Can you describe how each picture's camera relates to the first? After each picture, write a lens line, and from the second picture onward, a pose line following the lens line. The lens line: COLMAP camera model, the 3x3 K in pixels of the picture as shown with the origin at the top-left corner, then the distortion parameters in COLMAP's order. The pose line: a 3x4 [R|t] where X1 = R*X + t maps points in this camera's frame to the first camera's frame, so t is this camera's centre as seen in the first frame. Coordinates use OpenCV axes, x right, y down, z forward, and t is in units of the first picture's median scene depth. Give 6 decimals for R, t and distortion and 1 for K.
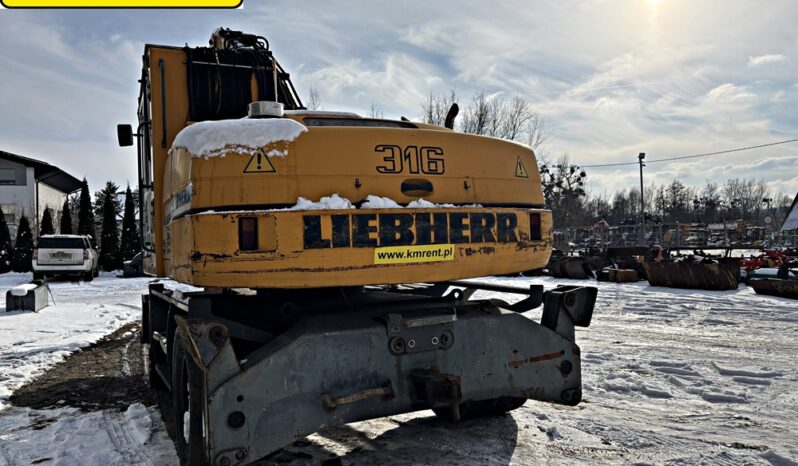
lens RADIAL K [[594.6, 0, 399.0], [0, 594.6, 233.0], [0, 0, 1]] dist [0.047383, -0.048688]
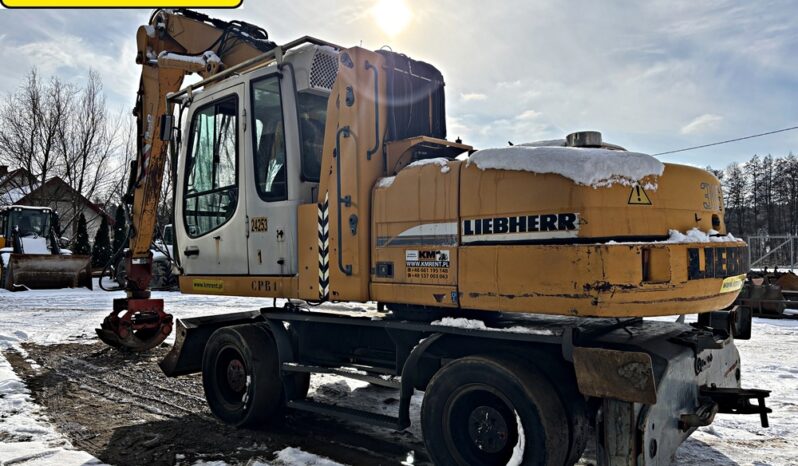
lens RADIAL K [[594.6, 0, 399.0], [0, 594.6, 233.0], [0, 0, 1]] dist [0.047383, -0.048688]
pose [[0.910575, 0.030021, 0.412253, -0.966956], [-0.025557, 0.999540, -0.016338, -0.023270], [-0.412554, 0.004341, 0.910923, 0.217516]]
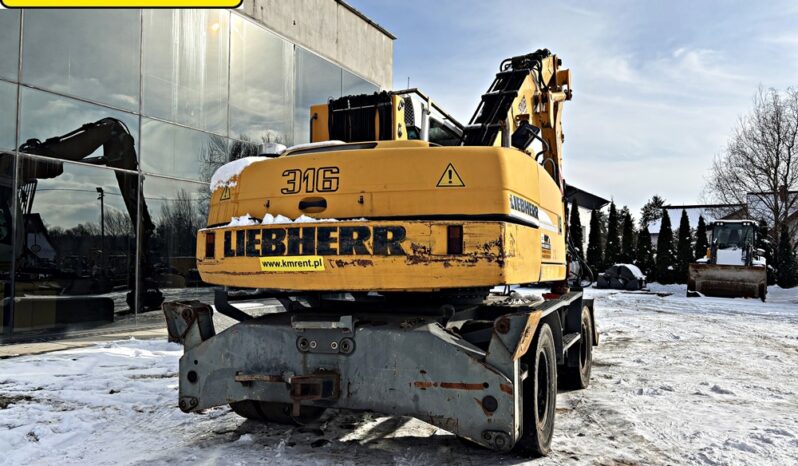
lens RADIAL K [[594.6, 0, 399.0], [0, 594.6, 233.0], [0, 0, 1]] dist [0.047383, -0.048688]
pose [[0.652352, -0.008988, -0.757863, 0.981084], [-0.008083, 0.999790, -0.018815, -0.003579], [0.757873, 0.018400, 0.652142, 0.390449]]
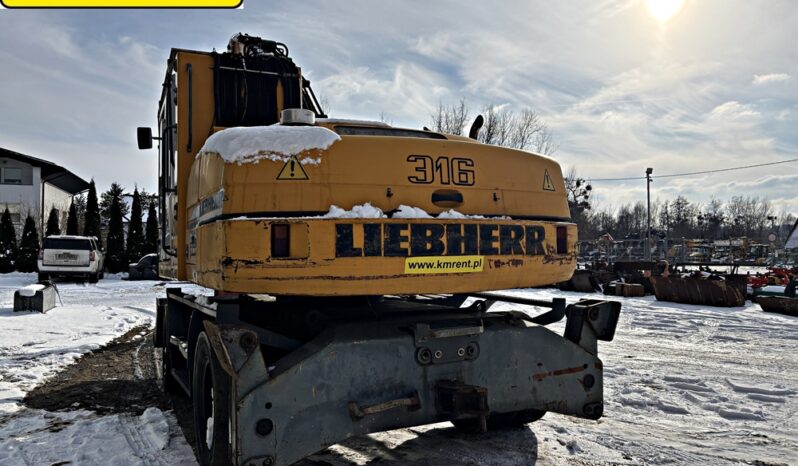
lens RADIAL K [[594.4, 0, 408.2], [0, 594.4, 235.4], [0, 0, 1]] dist [0.047537, -0.050433]
pose [[0.999683, 0.023923, 0.007811, -0.041911], [-0.023839, 0.999658, -0.010718, -0.001542], [-0.008065, 0.010529, 0.999912, -0.001168]]
